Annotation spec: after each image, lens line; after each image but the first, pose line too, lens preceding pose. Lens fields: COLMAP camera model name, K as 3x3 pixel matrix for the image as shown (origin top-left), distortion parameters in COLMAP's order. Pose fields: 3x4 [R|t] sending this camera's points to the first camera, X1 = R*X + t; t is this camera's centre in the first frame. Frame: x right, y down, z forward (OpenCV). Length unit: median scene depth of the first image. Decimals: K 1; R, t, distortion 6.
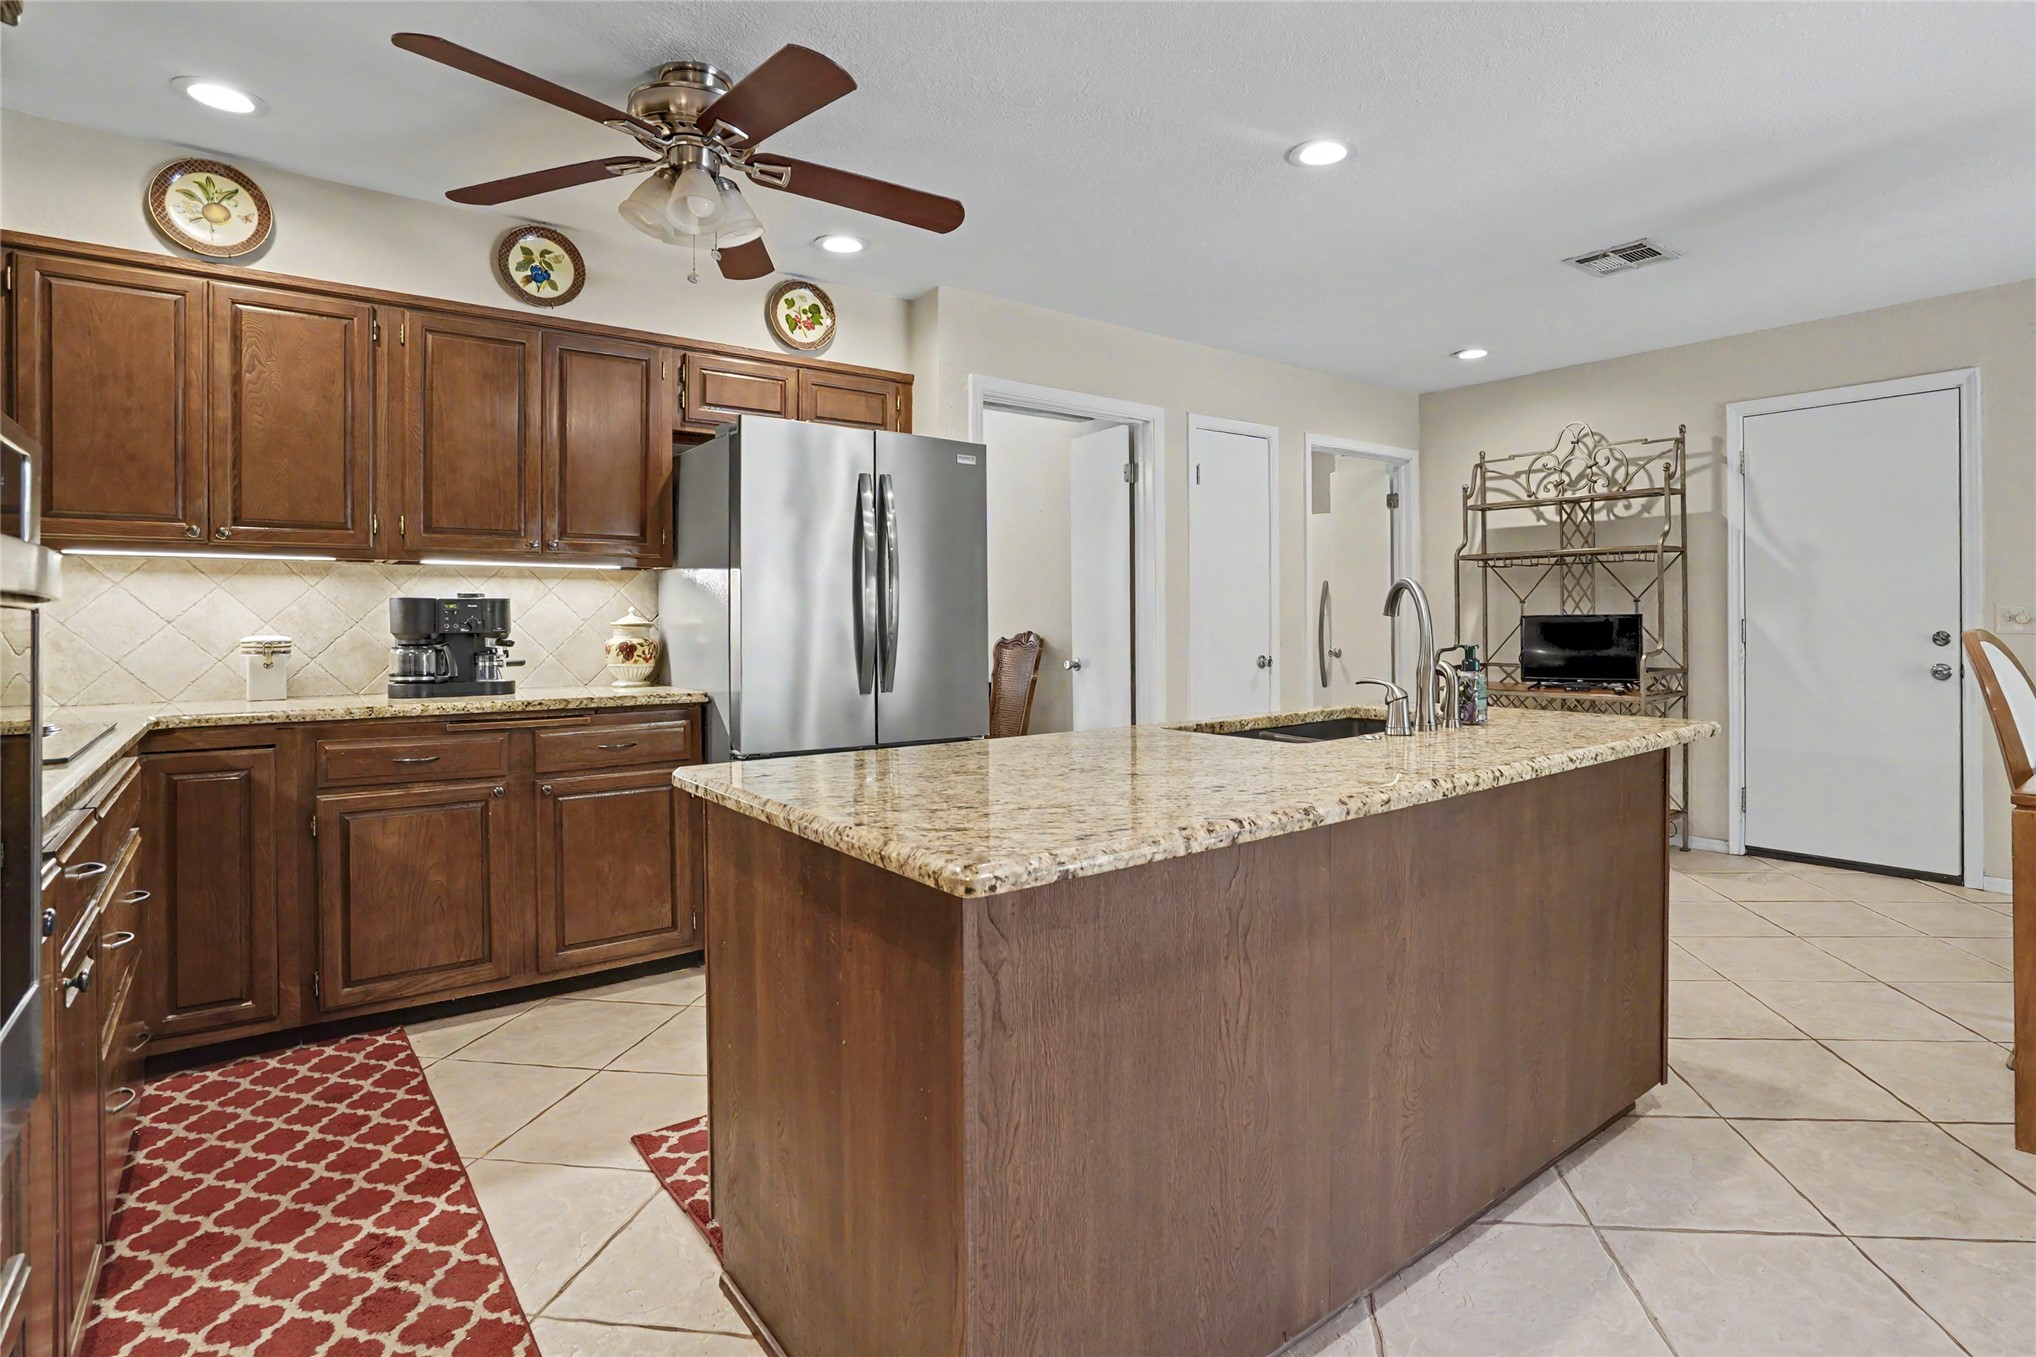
lens RADIAL K [[1034.8, 0, 1093.6], [0, 1034.8, 619.5], [0, 0, 1]] dist [-0.067153, 0.029816]
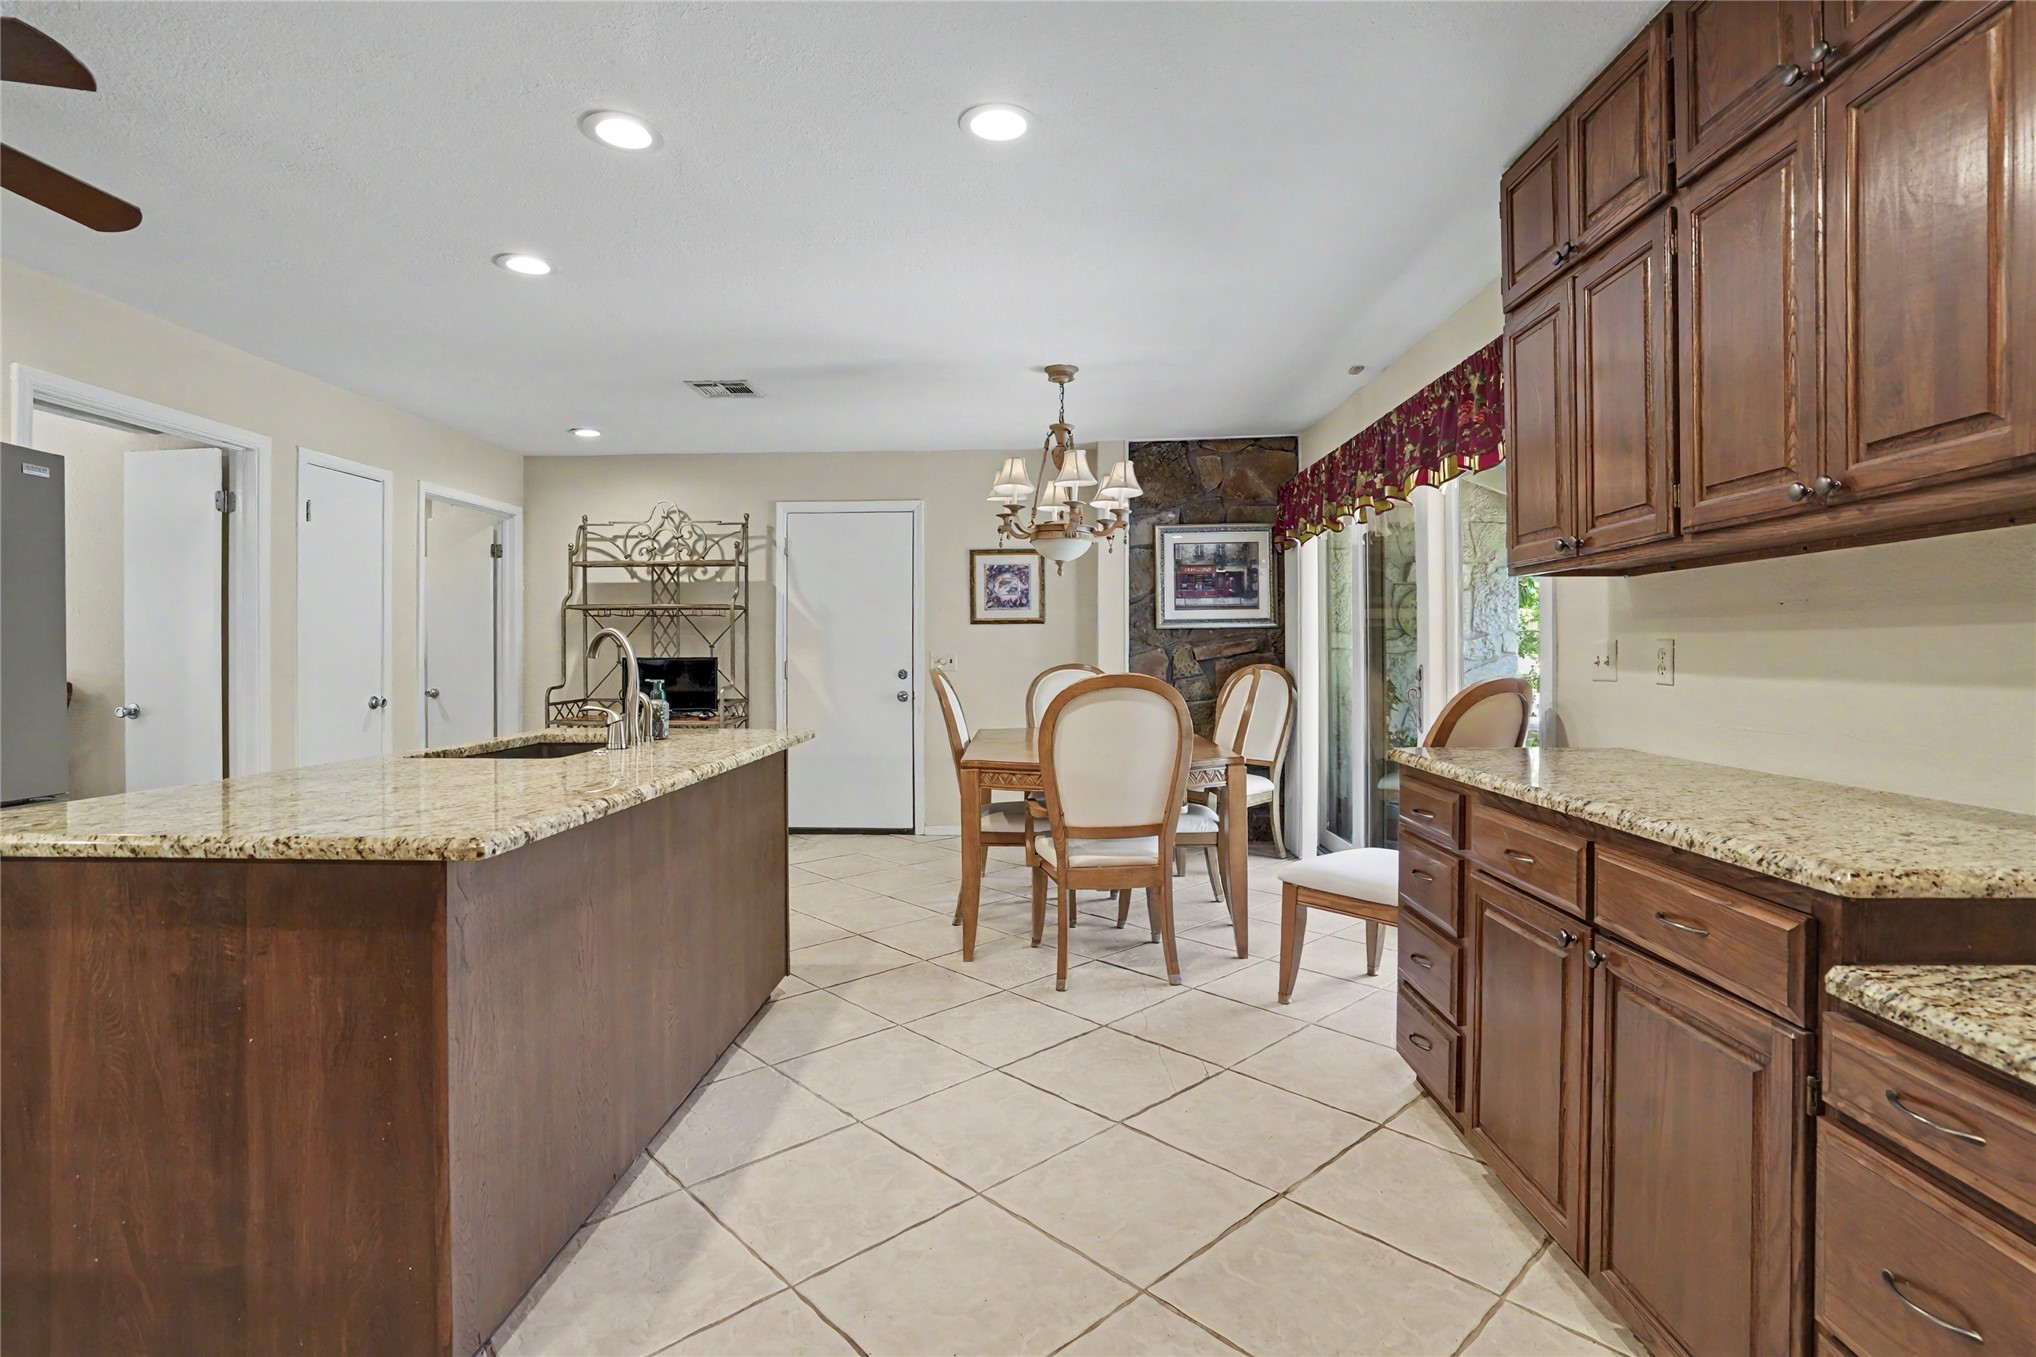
lens RADIAL K [[969.3, 0, 1026.0], [0, 969.3, 654.9], [0, 0, 1]] dist [-0.060065, 0.023395]
pose [[0.646732, 0.006771, 0.762687, -0.139940], [-0.001315, 0.999969, -0.007763, 0.000717], [-0.762716, 0.004017, 0.646721, -0.087458]]
